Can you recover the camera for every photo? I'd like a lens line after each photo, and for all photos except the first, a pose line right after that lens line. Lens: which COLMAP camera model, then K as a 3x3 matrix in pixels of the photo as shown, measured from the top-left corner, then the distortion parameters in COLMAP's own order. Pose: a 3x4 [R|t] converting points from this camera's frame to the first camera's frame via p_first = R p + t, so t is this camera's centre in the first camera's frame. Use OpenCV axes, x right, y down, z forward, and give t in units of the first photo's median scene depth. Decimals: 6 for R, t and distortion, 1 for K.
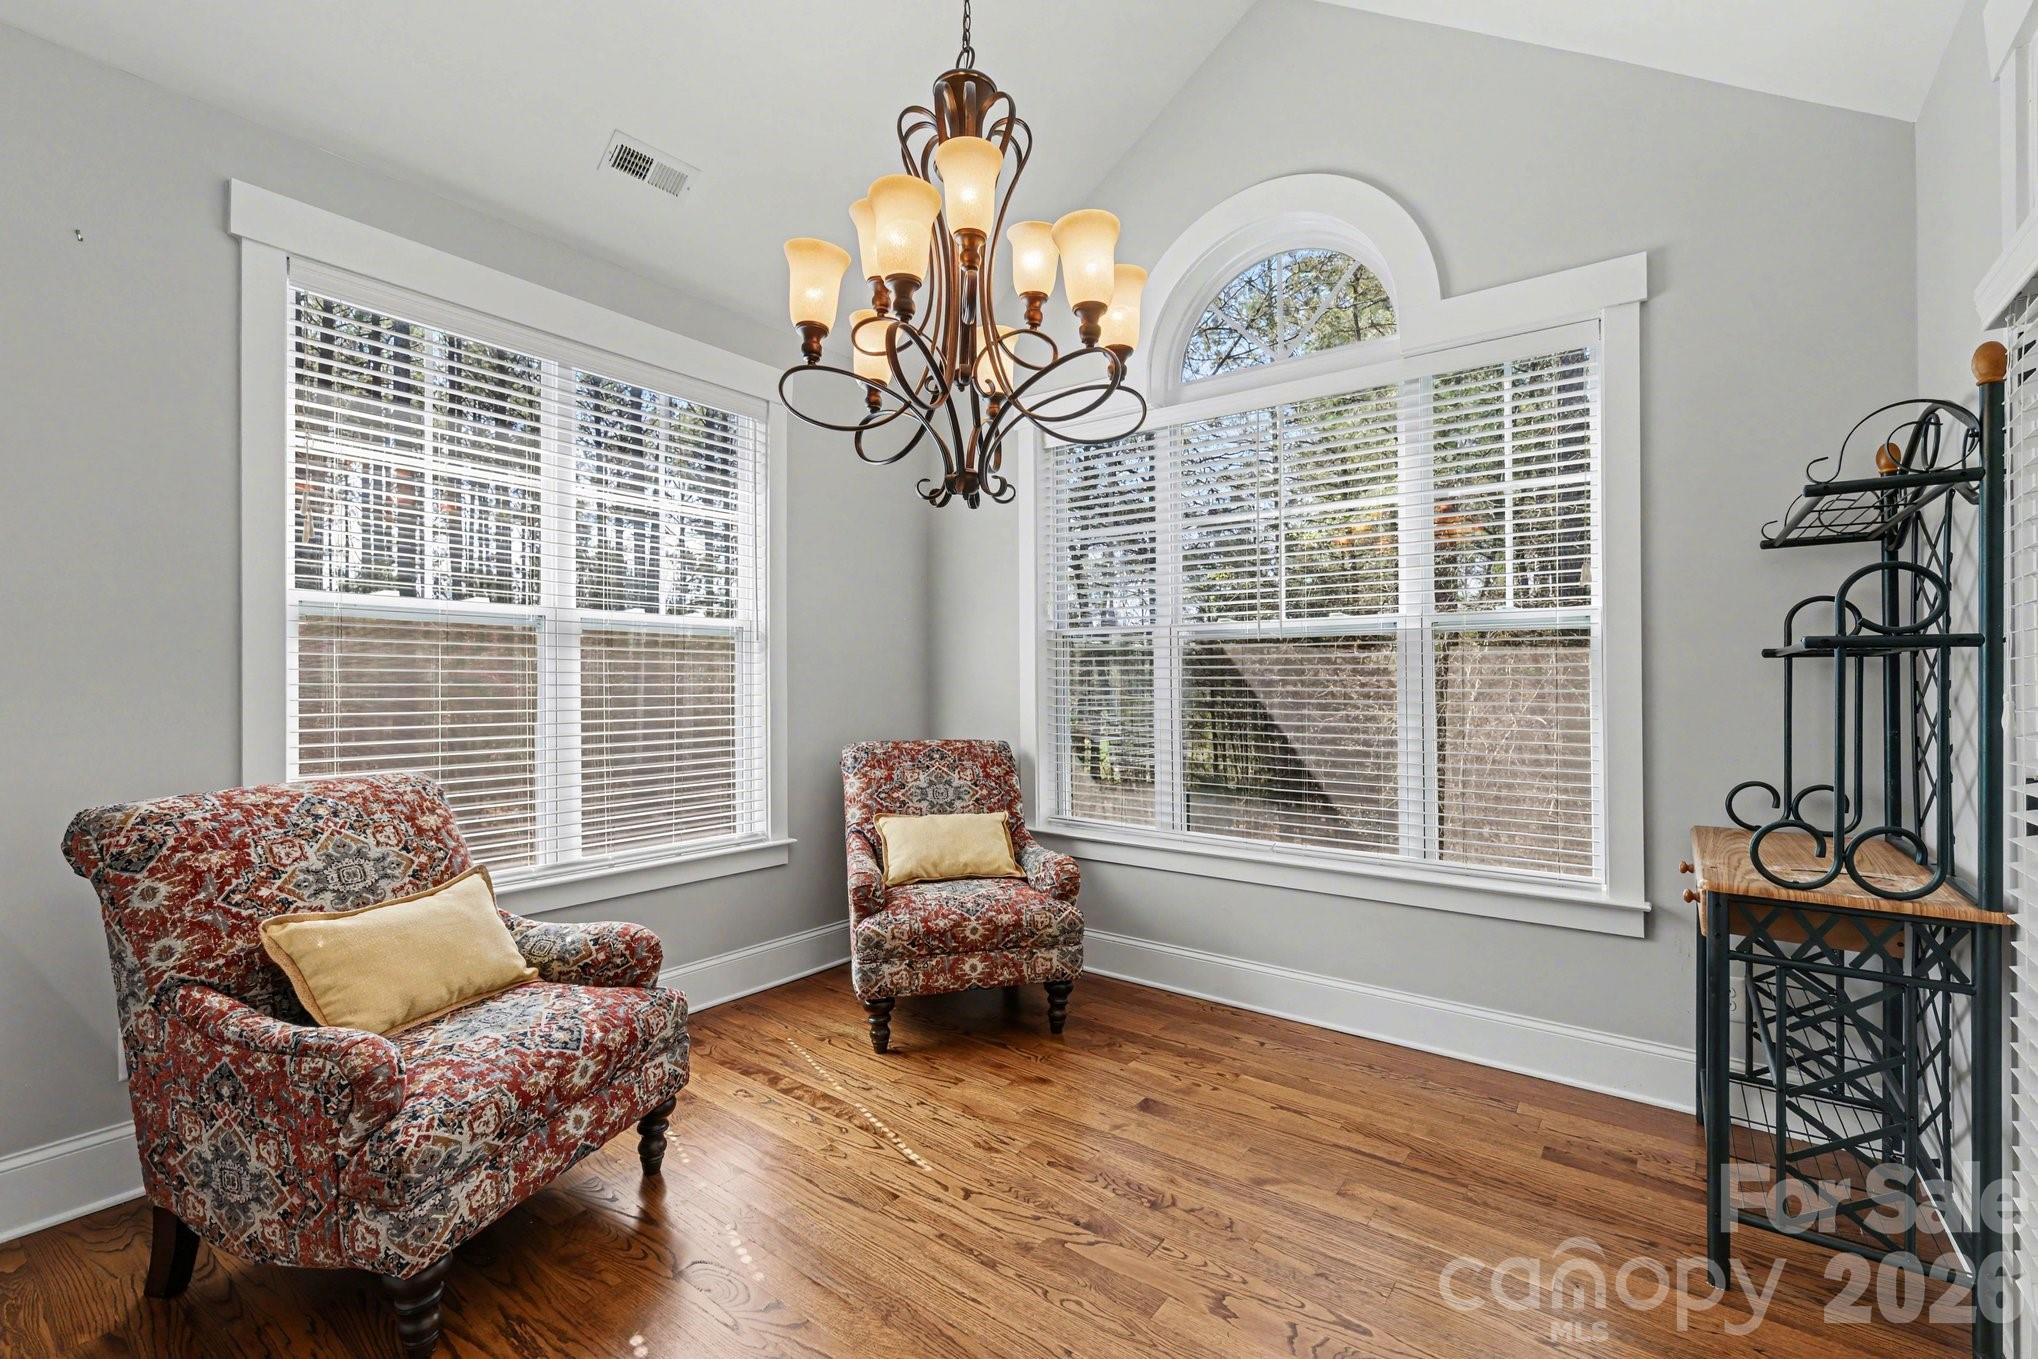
lens RADIAL K [[891.7, 0, 1010.1], [0, 891.7, 686.5], [0, 0, 1]] dist [0.004598, -0.000277]
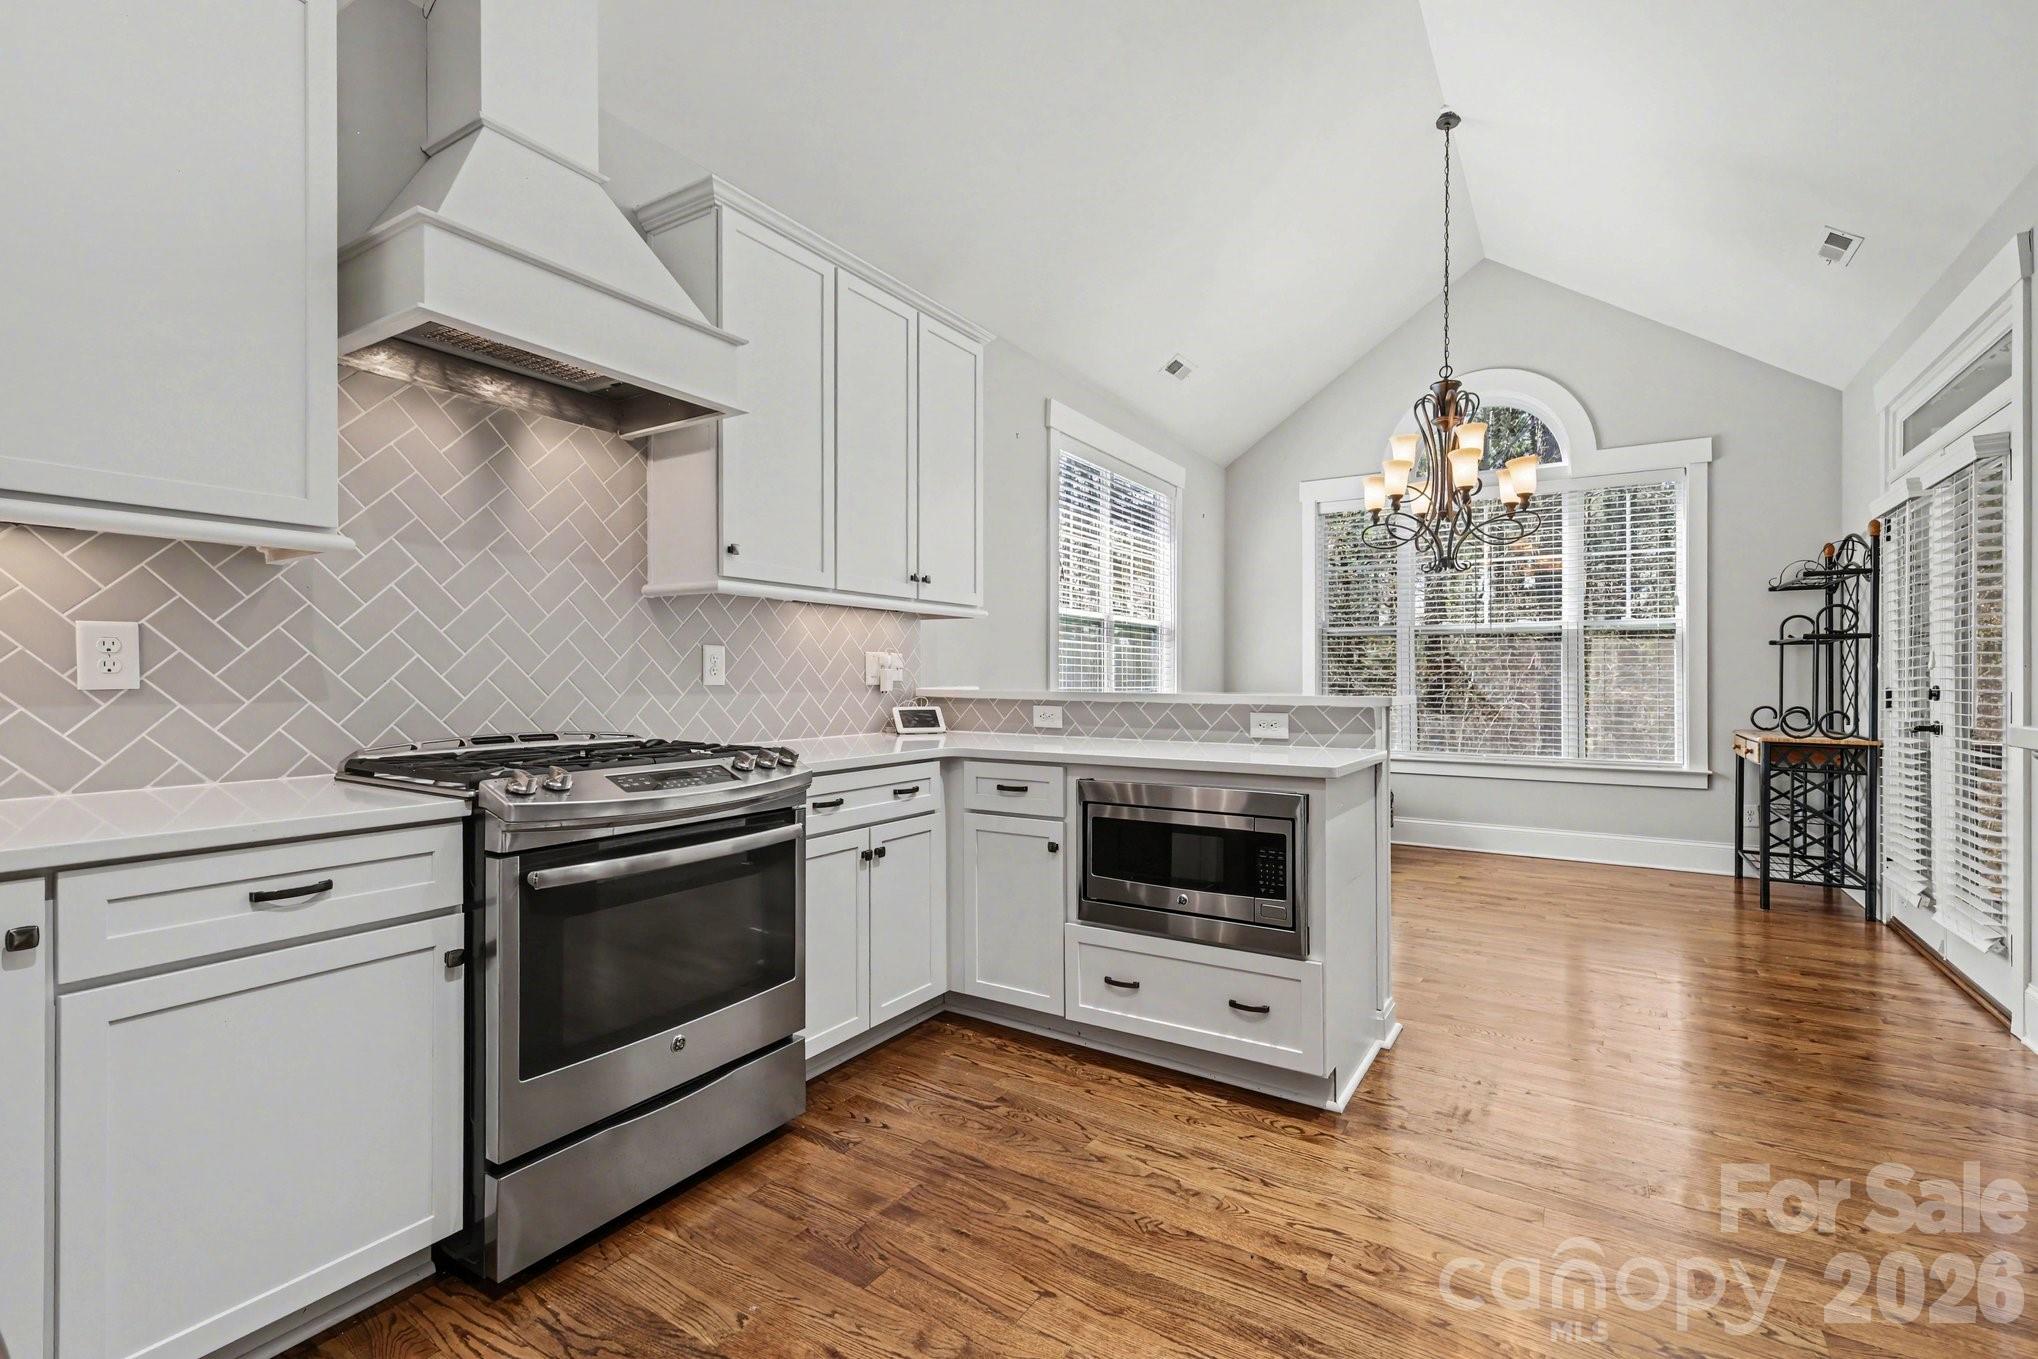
lens RADIAL K [[891.7, 0, 1015.1], [0, 891.7, 683.0], [0, 0, 1]] dist [0.004598, -0.000277]
pose [[0.997993, 0.006023, 0.063032, -1.069941], [-0.006227, 0.999976, 0.003044, 0.063840], [-0.063012, -0.003430, 0.998007, -0.987606]]
